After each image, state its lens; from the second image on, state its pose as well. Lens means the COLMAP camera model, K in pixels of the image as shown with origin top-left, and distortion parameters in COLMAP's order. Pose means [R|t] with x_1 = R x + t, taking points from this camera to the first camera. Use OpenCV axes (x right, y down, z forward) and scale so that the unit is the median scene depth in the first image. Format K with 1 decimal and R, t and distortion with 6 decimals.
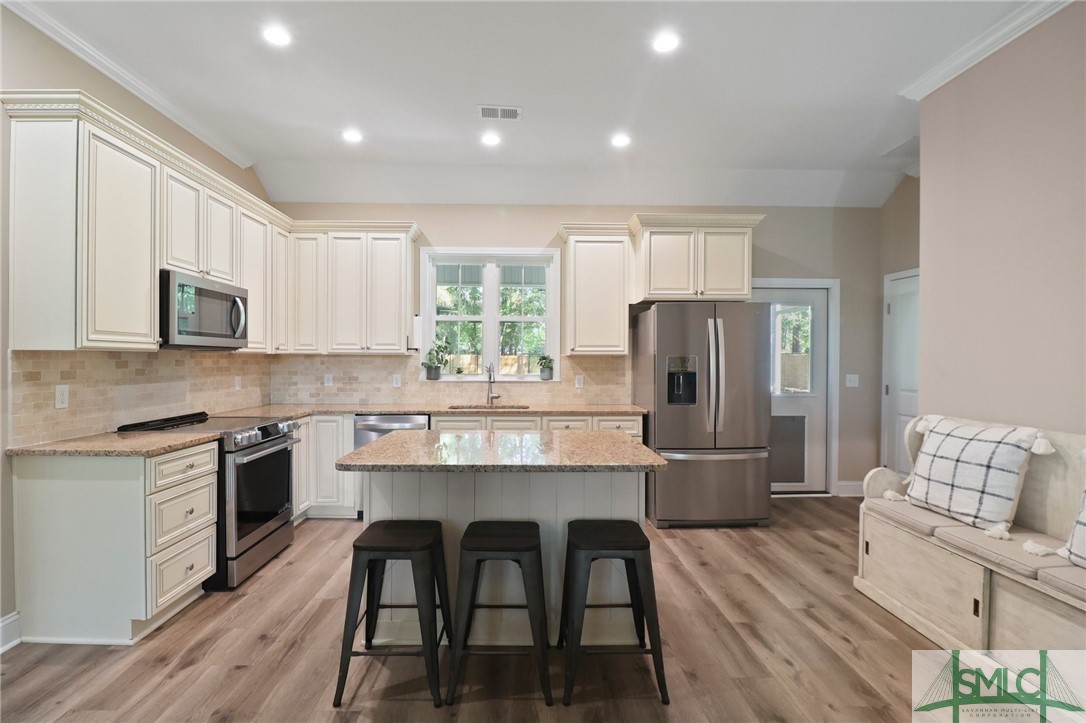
lens RADIAL K [[505.4, 0, 532.9], [0, 505.4, 363.5], [0, 0, 1]] dist [-0.000161, -0.013302]
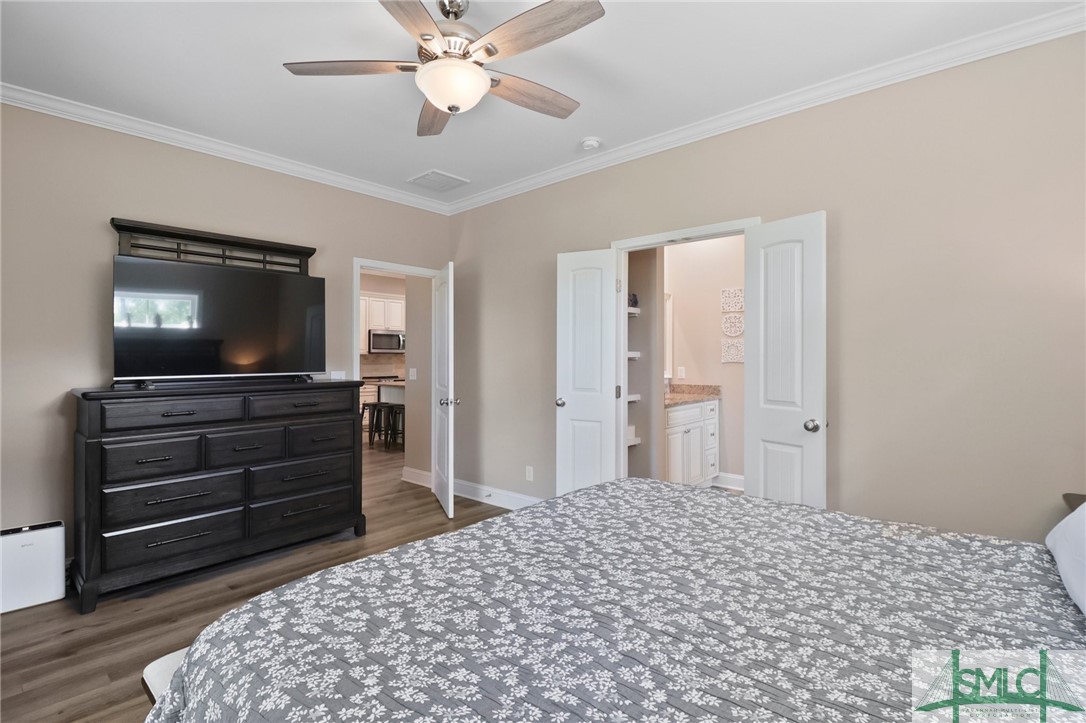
lens RADIAL K [[510.6, 0, 533.3], [0, 510.6, 362.1], [0, 0, 1]] dist [0.001111, -0.012978]
pose [[0.730630, 0.002898, -0.682768, 1.791924], [-0.003075, 0.999995, 0.000954, 0.014238], [0.682767, 0.001402, 0.730635, -0.538028]]
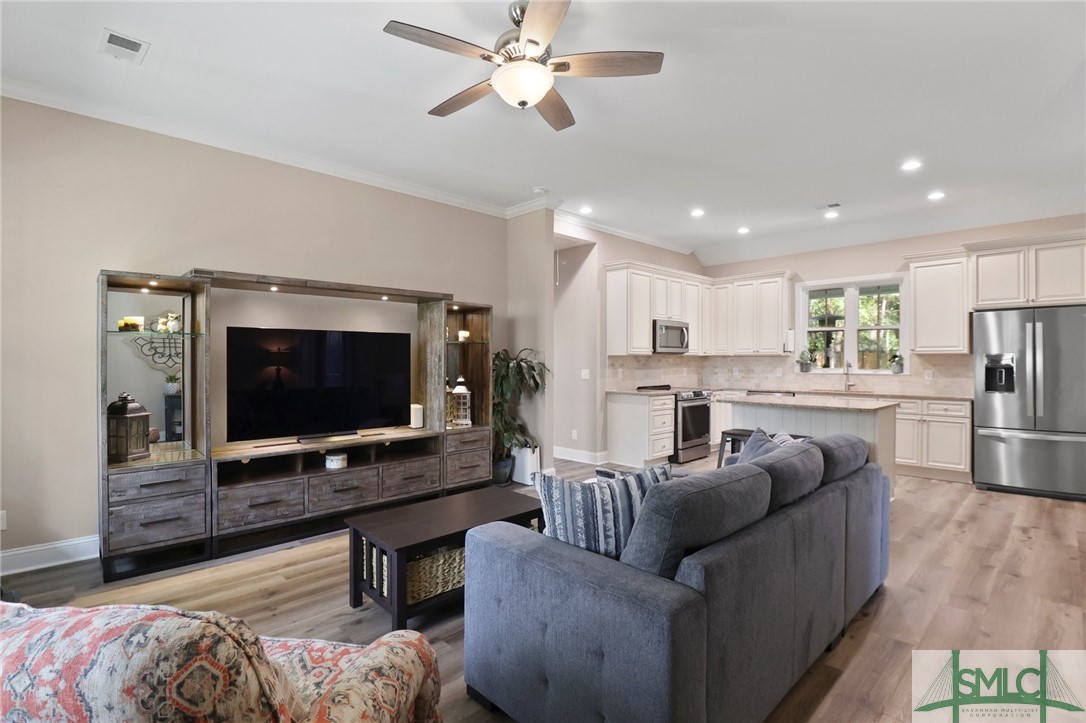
lens RADIAL K [[510.6, 0, 533.3], [0, 510.6, 362.1], [0, 0, 1]] dist [0.001111, -0.012978]
pose [[0.671392, -0.001105, -0.741101, 0.489194], [-0.002250, 0.999991, -0.003530, 0.013504], [0.741099, 0.004037, 0.671384, -0.762427]]
